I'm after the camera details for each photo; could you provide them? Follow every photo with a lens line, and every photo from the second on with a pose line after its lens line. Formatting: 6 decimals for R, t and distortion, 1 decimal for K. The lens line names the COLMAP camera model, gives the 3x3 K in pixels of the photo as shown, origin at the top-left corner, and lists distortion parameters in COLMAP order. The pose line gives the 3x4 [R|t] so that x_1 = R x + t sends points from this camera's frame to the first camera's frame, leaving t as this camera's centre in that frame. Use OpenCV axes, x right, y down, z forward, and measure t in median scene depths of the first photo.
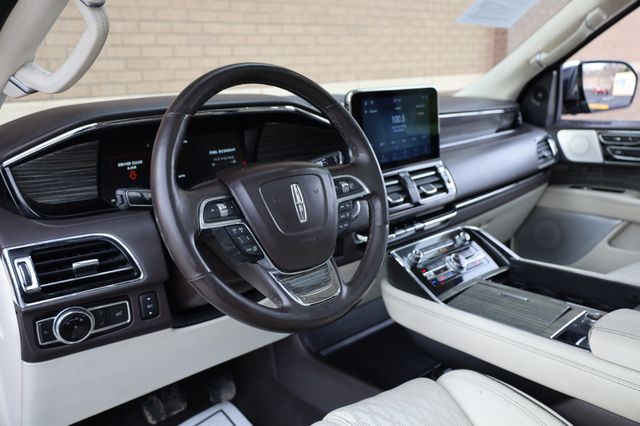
lens RADIAL K [[561.2, 0, 322.6], [0, 561.2, 212.5], [0, 0, 1]] dist [0.015135, 0.006273]
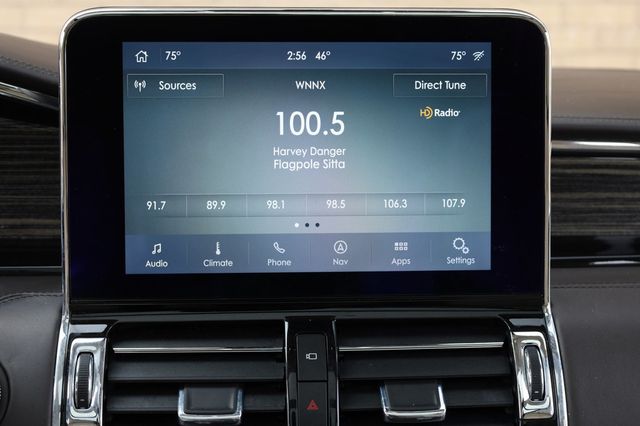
lens RADIAL K [[1149.0, 0, 322.0], [0, 1149.0, 213.4], [0, 0, 1]] dist [-0.015482, 0.000000]
pose [[0.776155, 0.108544, -0.621129, 0.537983], [-0.179421, 0.982369, -0.052531, -0.103487], [0.604476, 0.152215, 0.781946, 0.623392]]
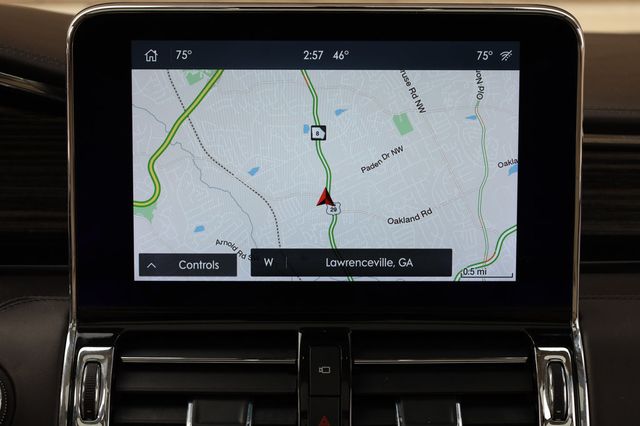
lens RADIAL K [[1381.1, 0, 321.6], [0, 1381.1, 208.6], [0, 0, 1]] dist [-0.025020, 0.000000]
pose [[0.741838, 0.151017, -0.653353, 0.610217], [-0.192428, 0.981276, 0.008325, -0.145865], [0.642377, 0.119548, 0.757007, 0.563350]]
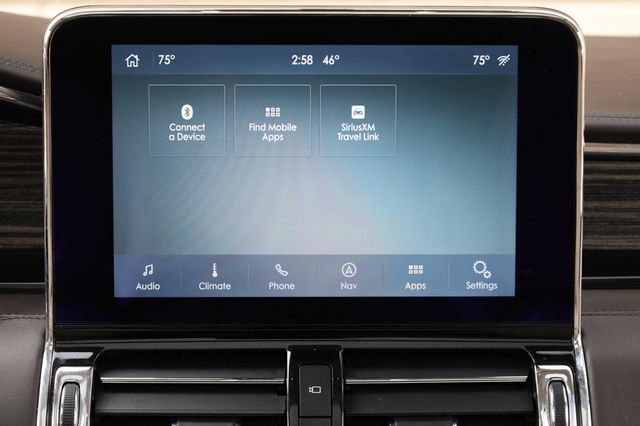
lens RADIAL K [[1553.1, 0, 317.3], [0, 1553.1, 218.0], [0, 0, 1]] dist [-0.018117, 0.000000]
pose [[0.750566, 0.141716, -0.645420, 0.639765], [-0.189565, 0.981856, -0.004859, -0.138228], [0.633021, 0.125996, 0.763812, 0.521111]]
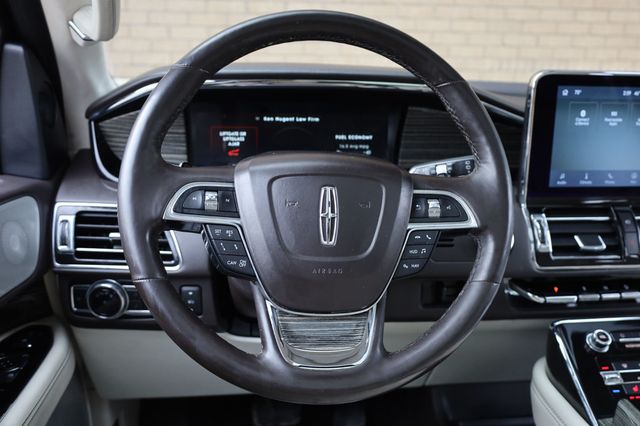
lens RADIAL K [[561.2, 0, 326.6], [0, 561.2, 214.3], [0, 0, 1]] dist [0.015135, 0.006273]
pose [[0.827780, 0.189188, -0.528193, 0.227950], [-0.187367, 0.980600, 0.057590, -0.039984], [0.528842, 0.051294, 0.847169, 0.304335]]
